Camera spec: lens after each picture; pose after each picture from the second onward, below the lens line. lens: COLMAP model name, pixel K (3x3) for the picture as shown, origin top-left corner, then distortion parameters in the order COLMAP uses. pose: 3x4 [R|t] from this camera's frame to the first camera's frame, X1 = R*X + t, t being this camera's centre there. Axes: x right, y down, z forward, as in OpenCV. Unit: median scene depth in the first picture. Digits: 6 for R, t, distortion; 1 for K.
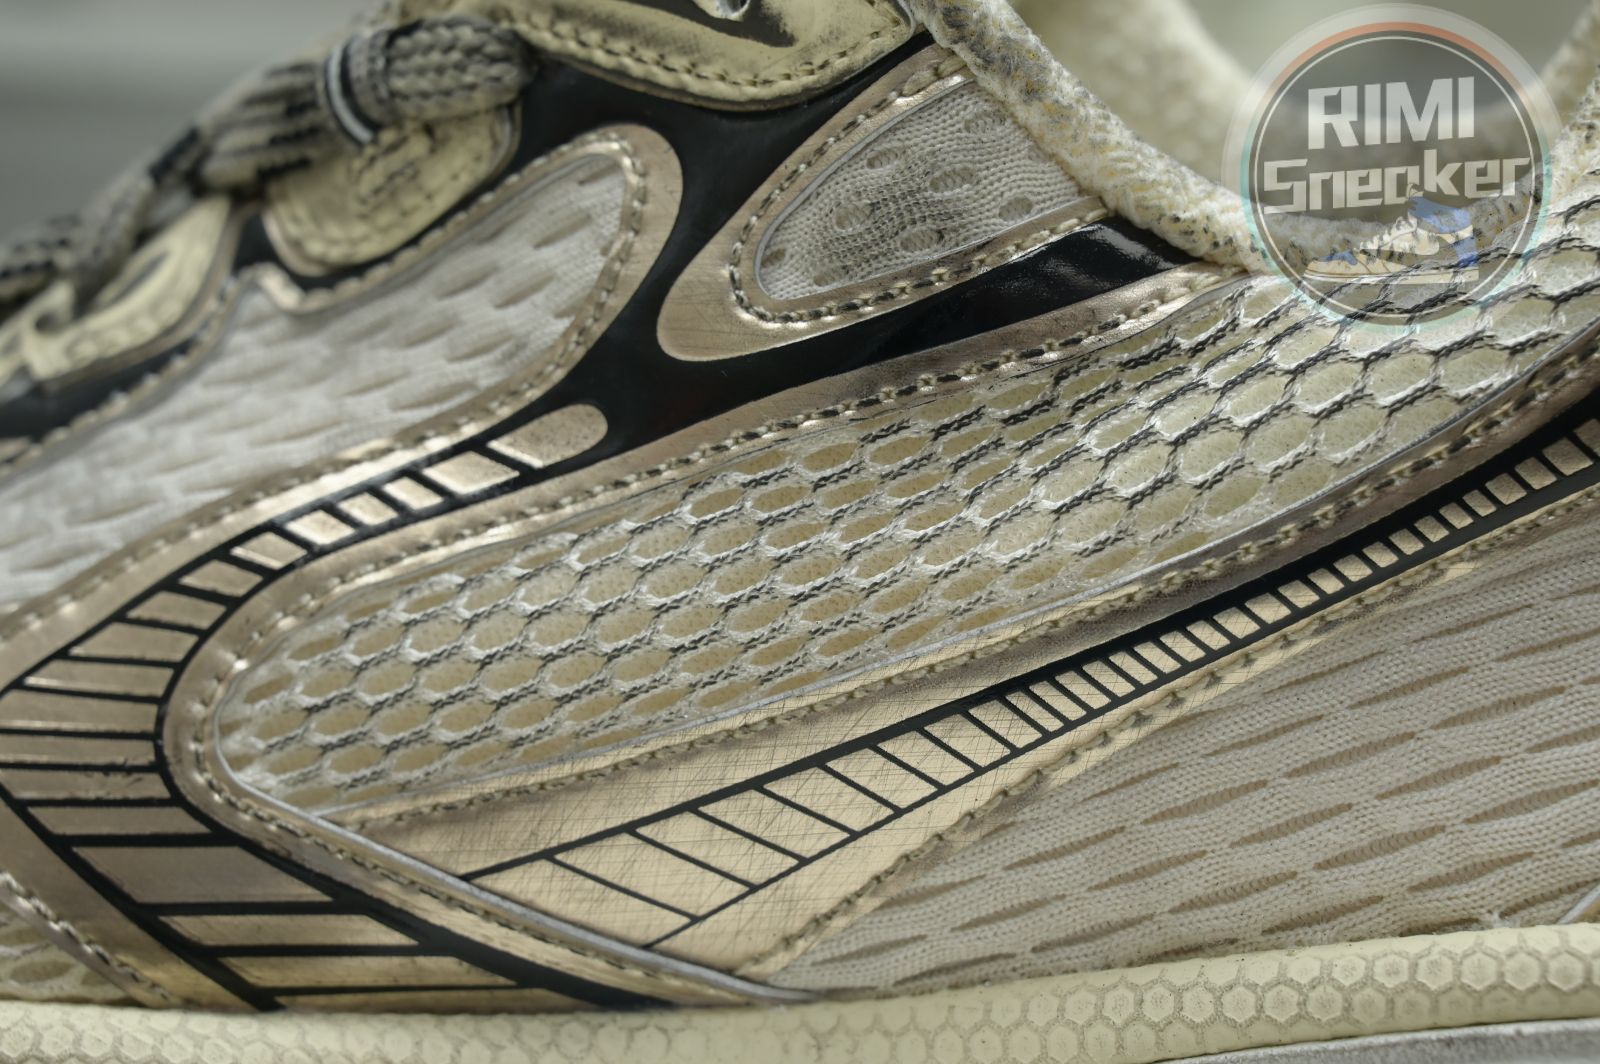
lens RADIAL K [[3172.5, 0, 850.7], [0, 3172.5, 530.7], [0, 0, 1]] dist [-0.017656, 0.187366]
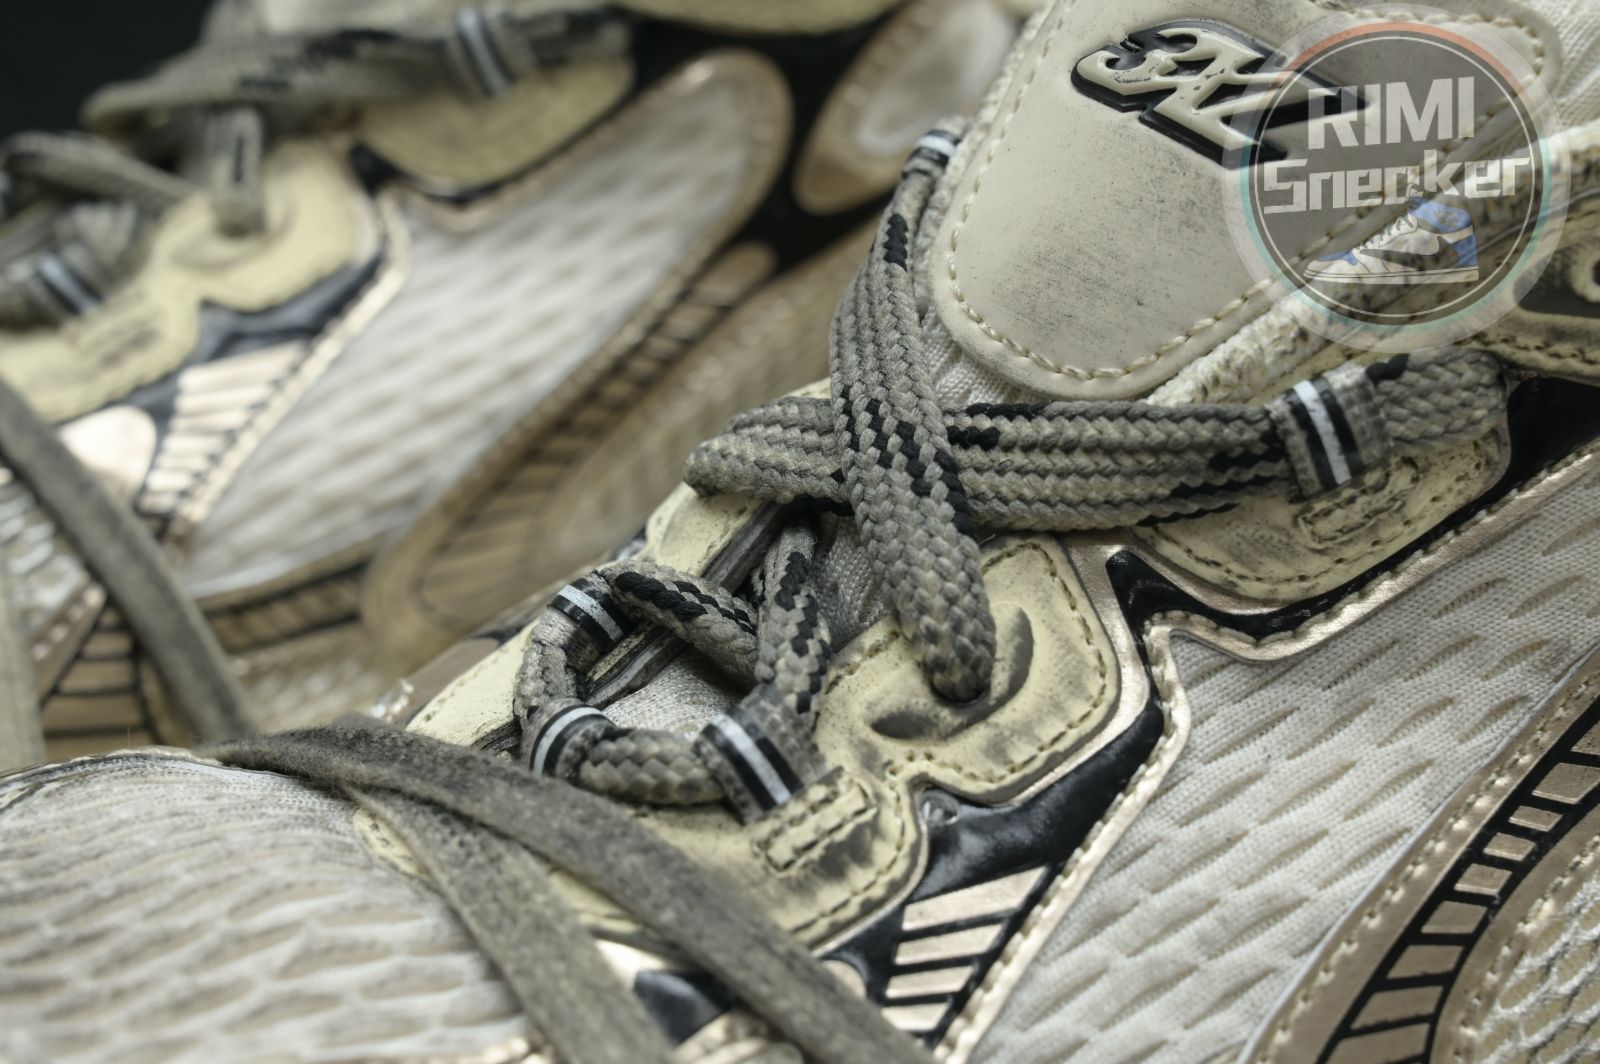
lens RADIAL K [[3172.5, 0, 850.7], [0, 3172.5, 530.7], [0, 0, 1]] dist [-0.017656, 0.187366]
pose [[0.677101, -0.305286, 0.669578, -0.970289], [0.119630, 0.943449, 0.309180, -0.455385], [-0.726101, -0.129244, 0.675332, 0.467767]]
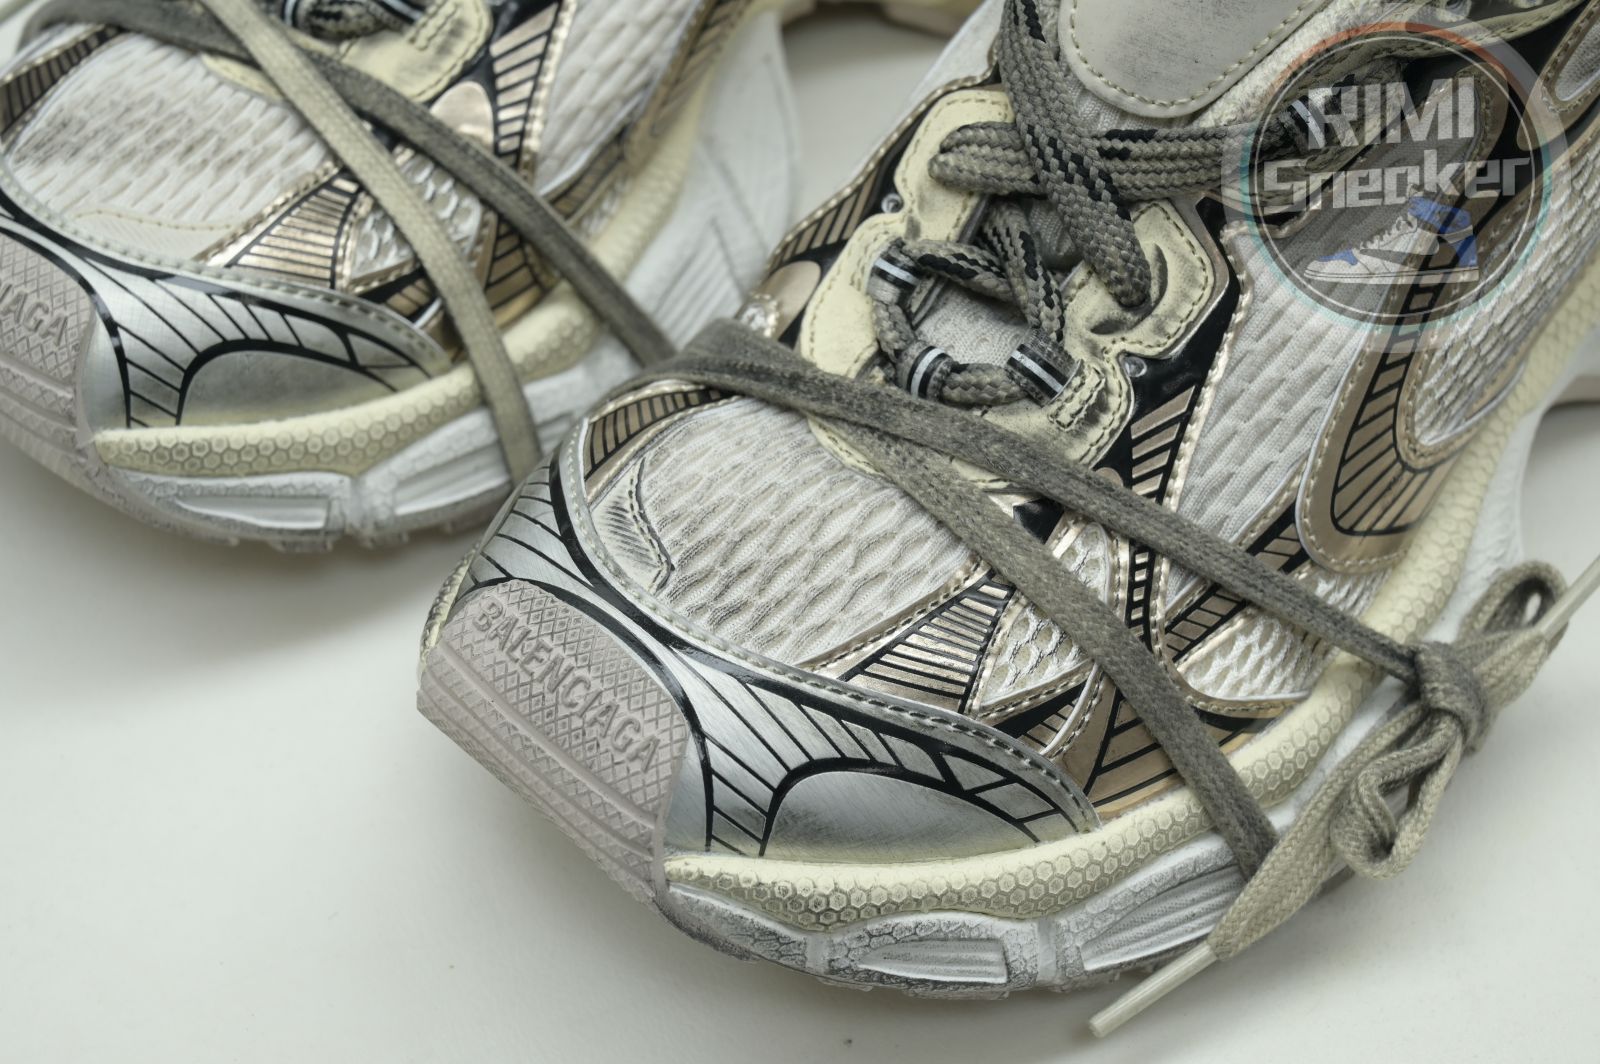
lens RADIAL K [[3172.5, 0, 850.7], [0, 3172.5, 530.7], [0, 0, 1]] dist [-0.017656, 0.187366]
pose [[0.469778, -0.720846, 0.509597, -1.404000], [0.198214, 0.648653, 0.734820, -1.406946], [-0.860244, -0.244193, 0.447605, 0.403422]]
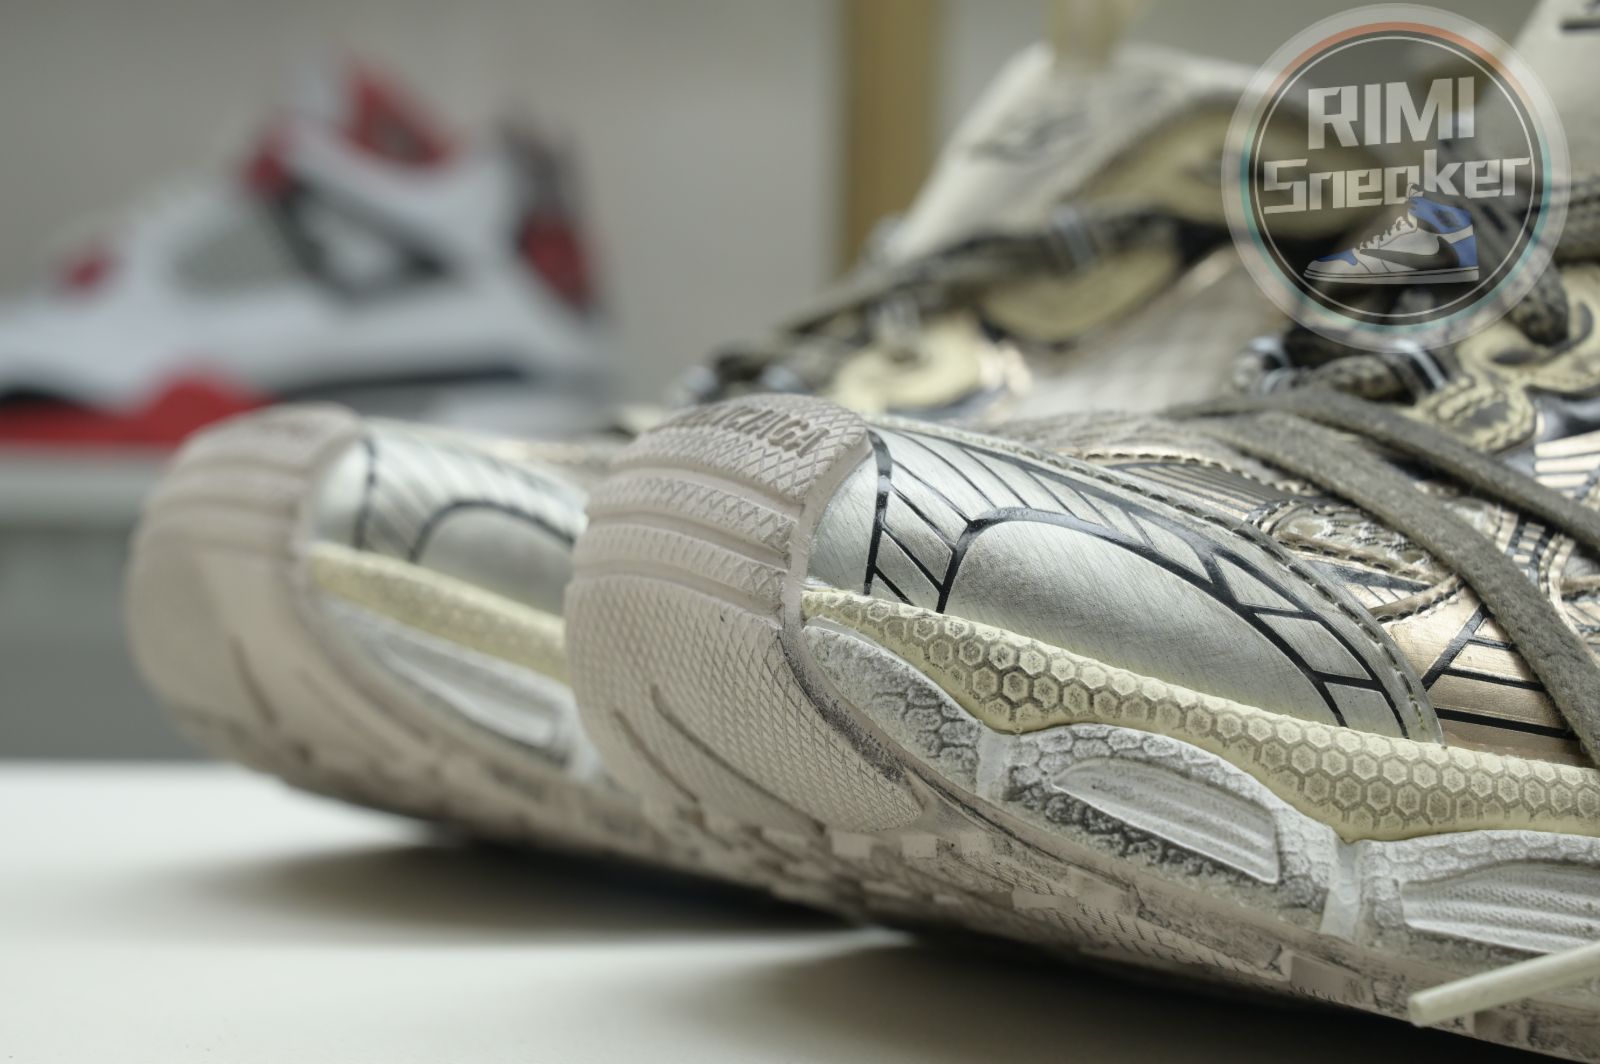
lens RADIAL K [[3172.5, 0, 850.7], [0, 3172.5, 530.7], [0, 0, 1]] dist [-0.017656, 0.187366]
pose [[0.695968, -0.070358, 0.714617, -1.583837], [0.168790, 0.983333, -0.067571, 0.053592], [-0.697953, 0.167647, 0.696245, 0.330601]]
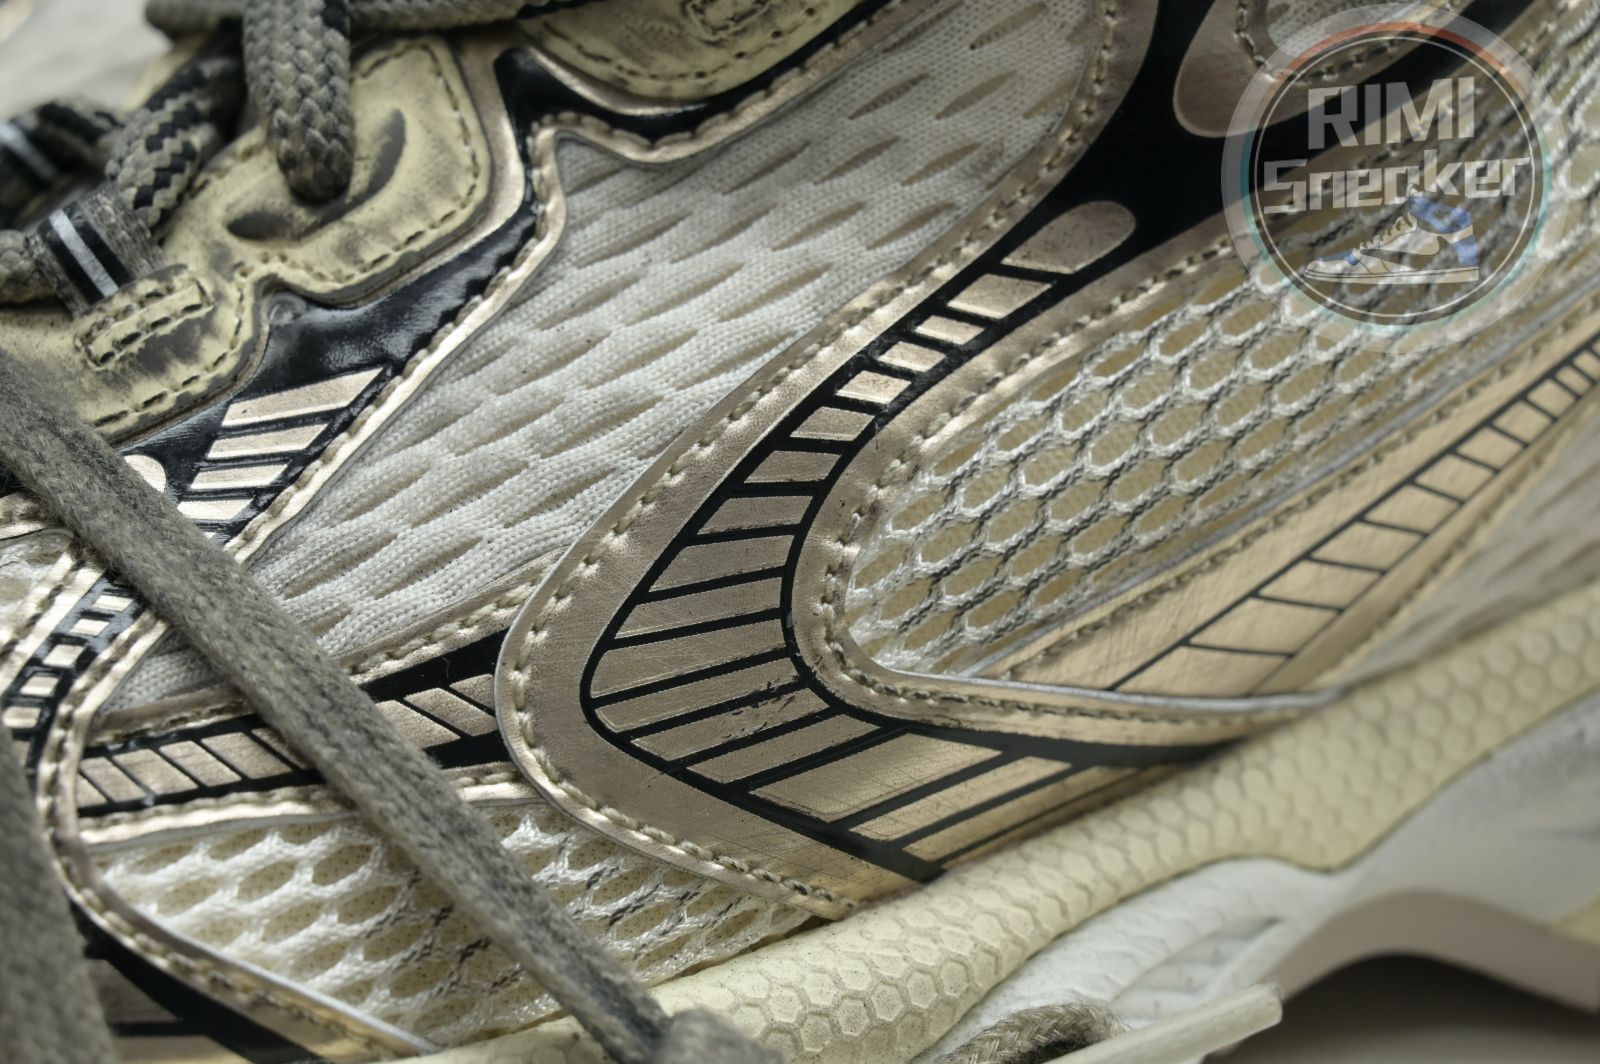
lens RADIAL K [[3172.5, 0, 850.7], [0, 3172.5, 530.7], [0, 0, 1]] dist [-0.017656, 0.187366]
pose [[0.789110, -0.289758, 0.541613, -0.700449], [0.171820, 0.950672, 0.258266, -0.207150], [-0.589731, -0.110740, 0.799971, 0.243974]]
